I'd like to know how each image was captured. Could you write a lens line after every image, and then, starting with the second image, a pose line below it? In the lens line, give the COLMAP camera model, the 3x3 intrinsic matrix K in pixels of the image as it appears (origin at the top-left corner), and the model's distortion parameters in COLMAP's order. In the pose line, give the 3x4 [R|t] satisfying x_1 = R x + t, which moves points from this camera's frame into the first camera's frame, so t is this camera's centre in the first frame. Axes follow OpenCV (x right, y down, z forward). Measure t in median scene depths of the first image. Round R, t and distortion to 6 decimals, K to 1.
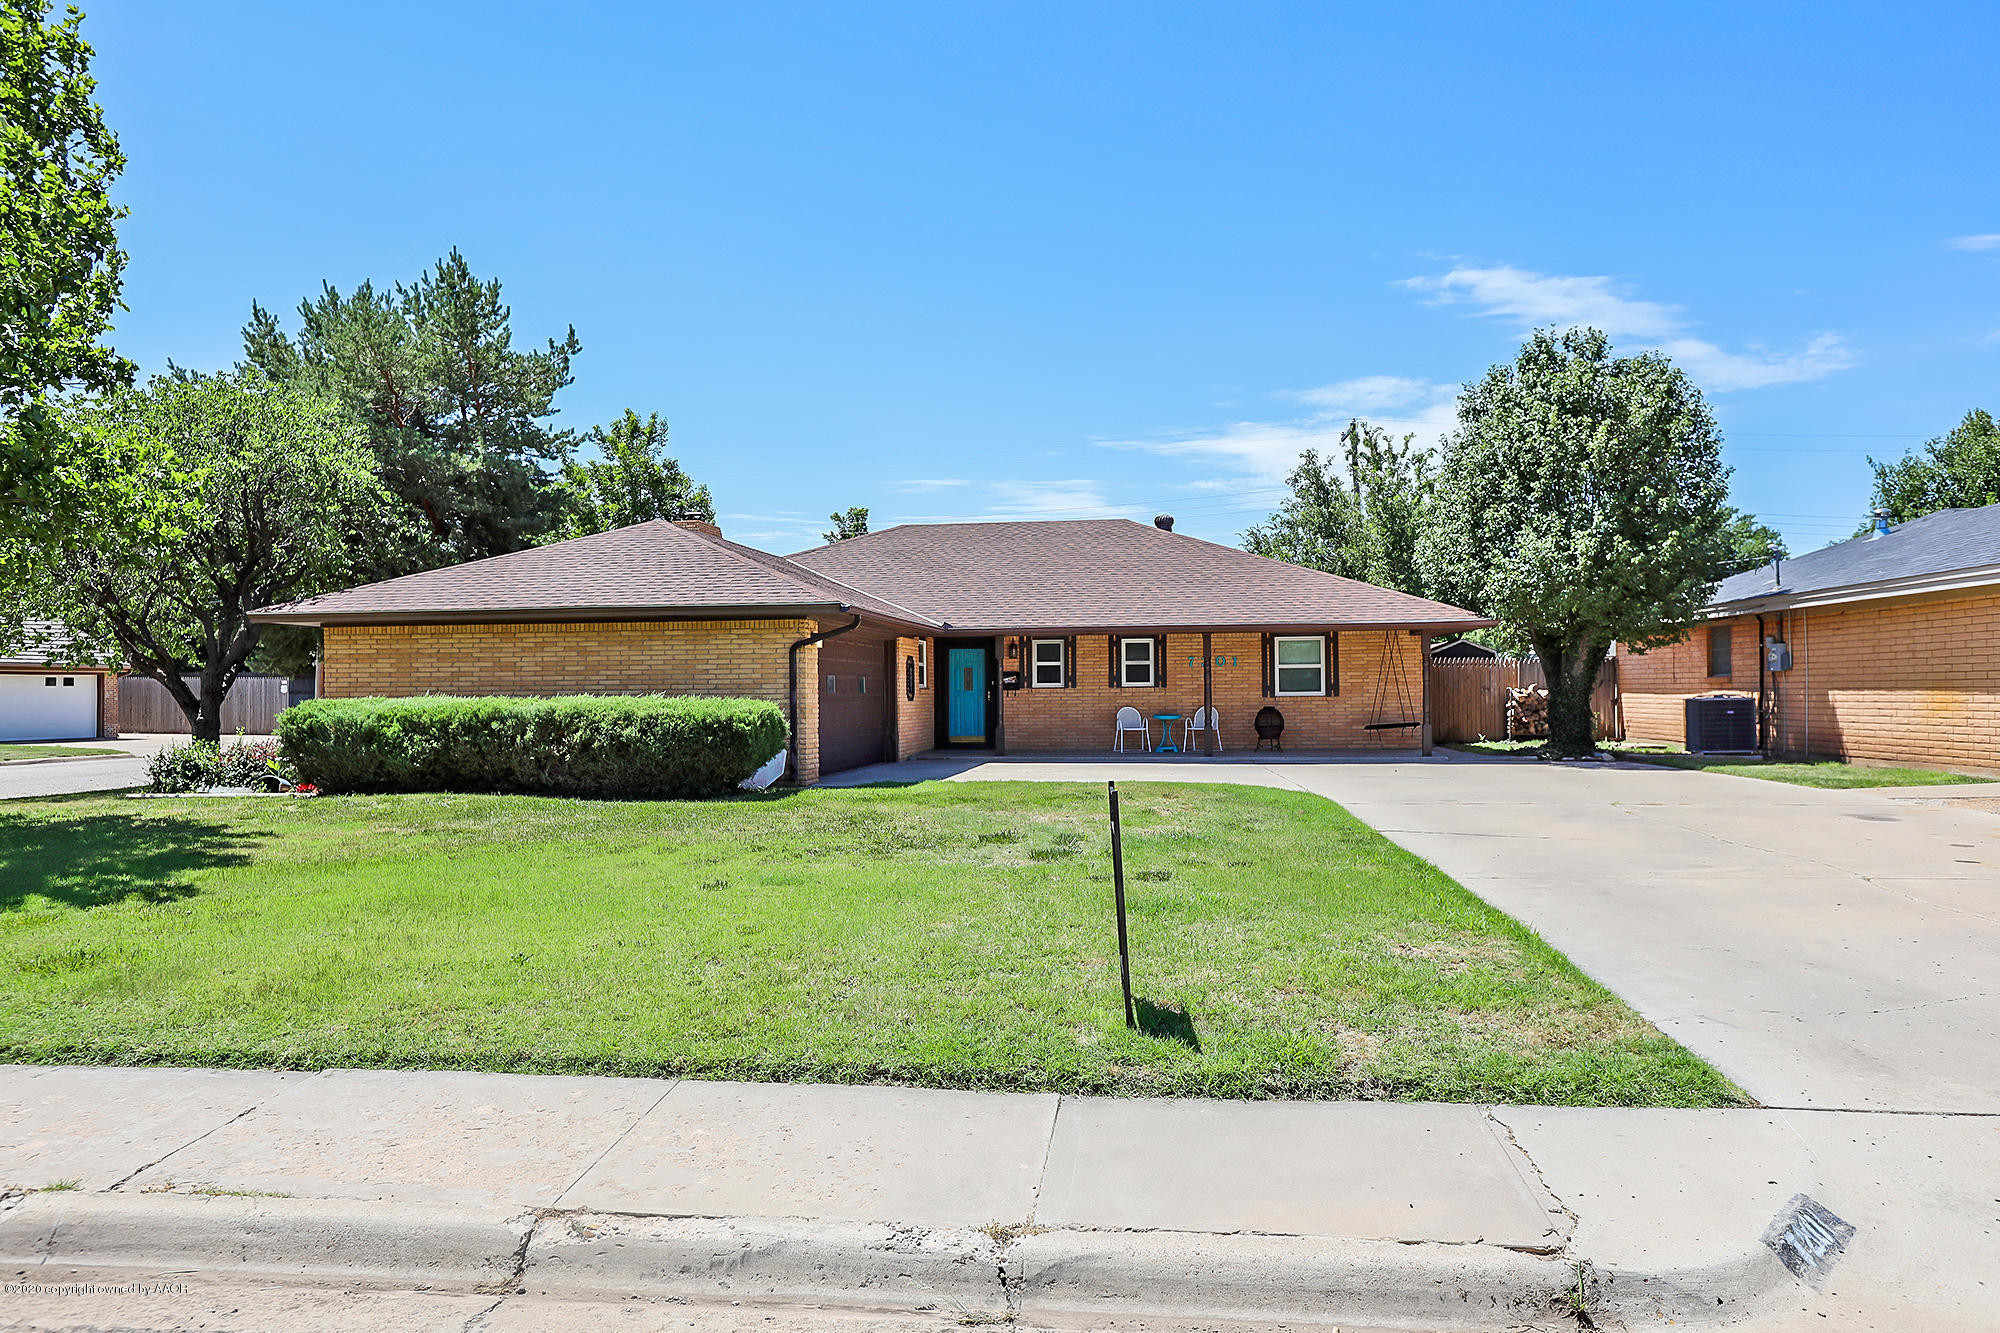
lens RADIAL K [[938.3, 0, 992.7], [0, 938.3, 674.0], [0, 0, 1]] dist [0.002822, 0.000033]
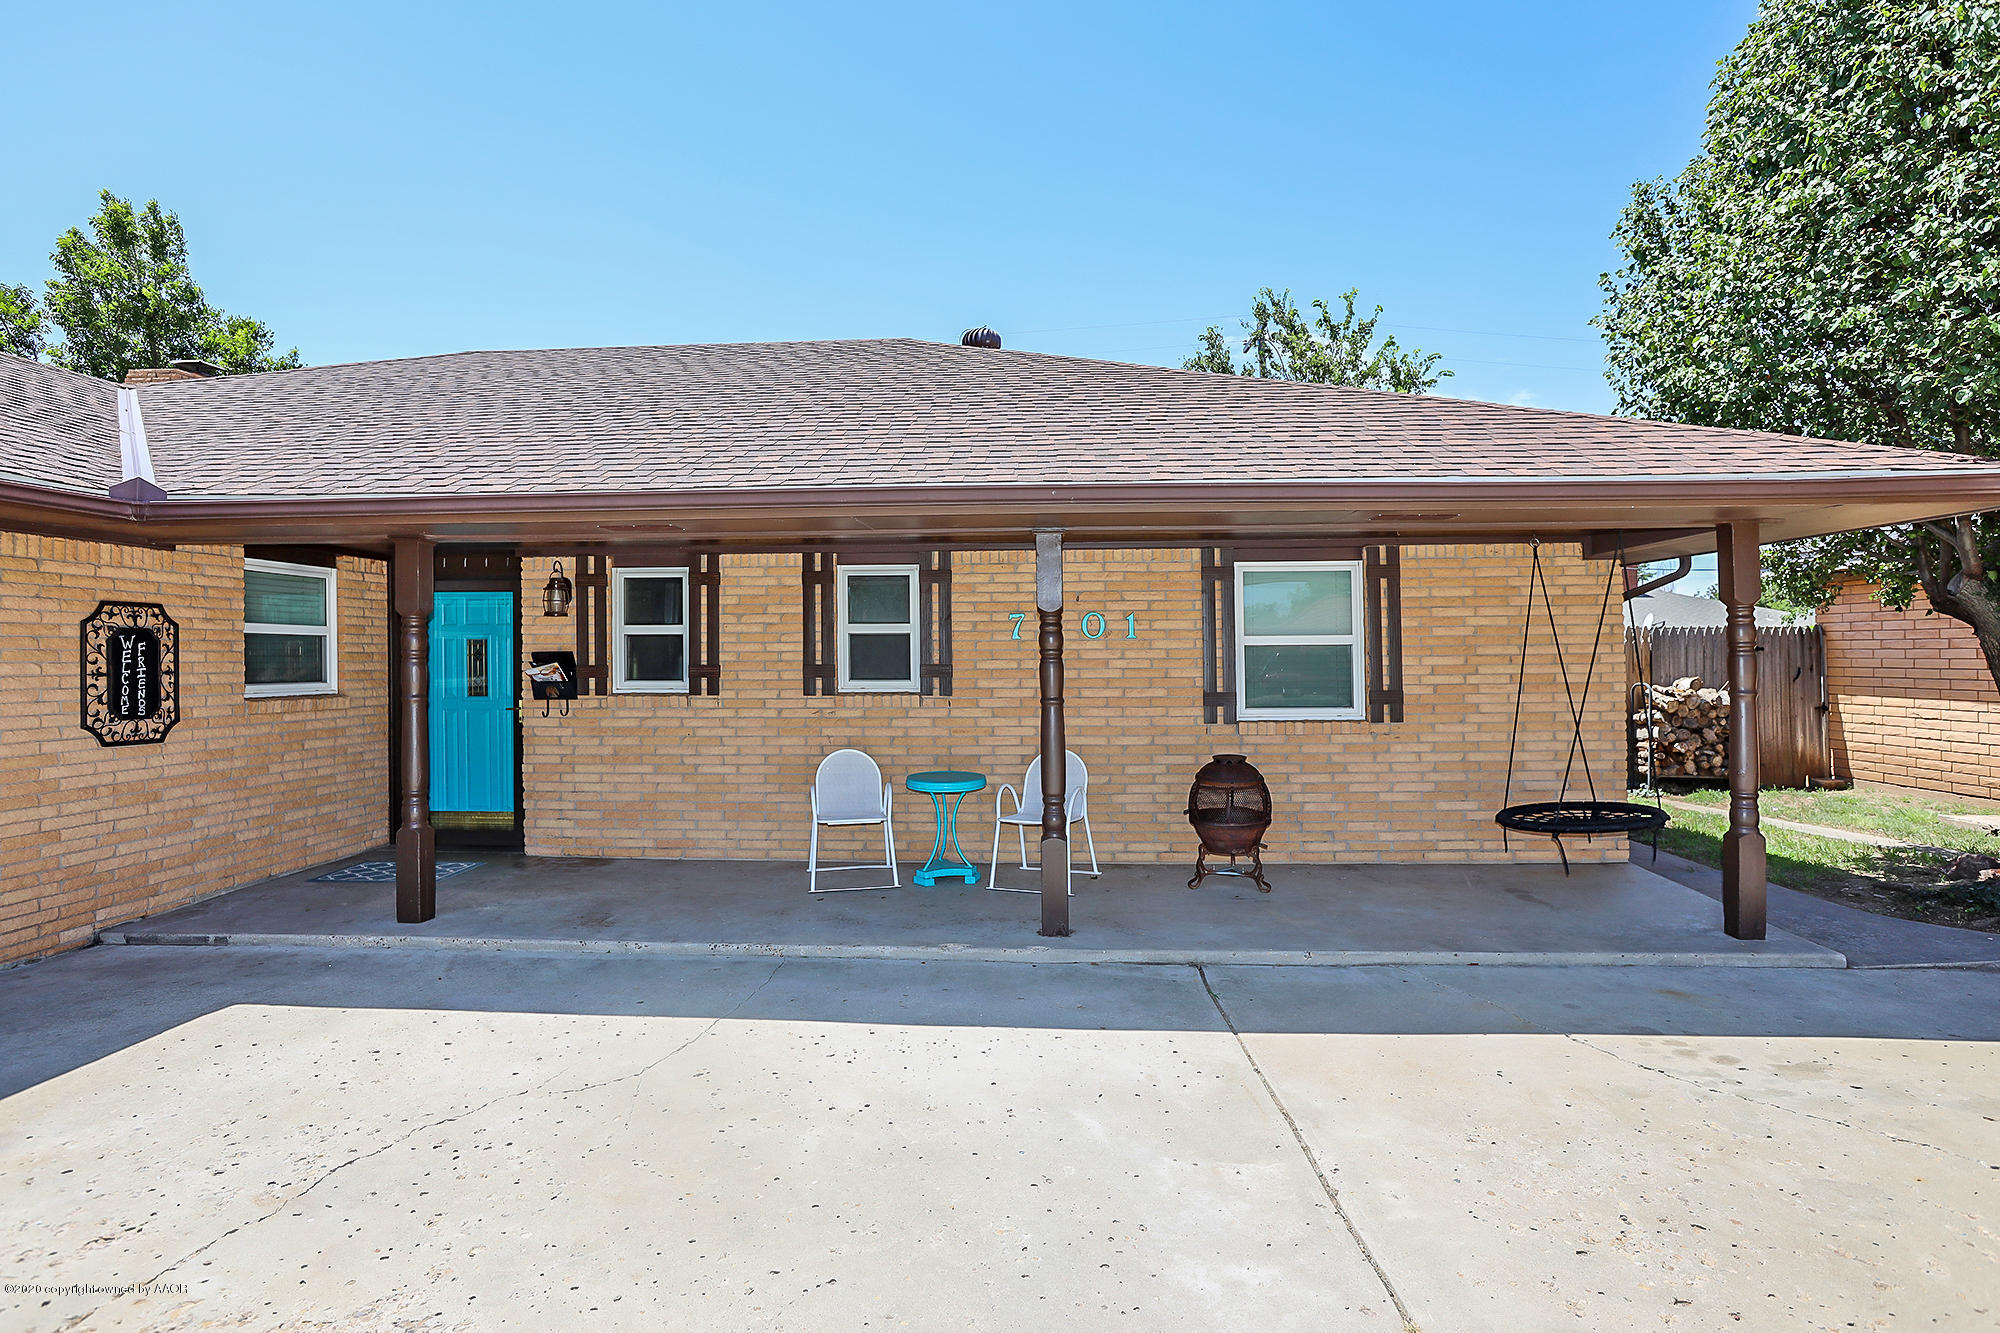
lens RADIAL K [[1094.2, 0, 1001.5], [0, 1094.2, 665.1], [0, 0, 1]] dist [-0.001971, -0.000067]
pose [[0.988621, 0.000942, 0.150423, 0.136650], [-0.003322, 0.999873, 0.015567, -0.004516], [-0.150389, -0.015889, 0.988499, 0.556638]]
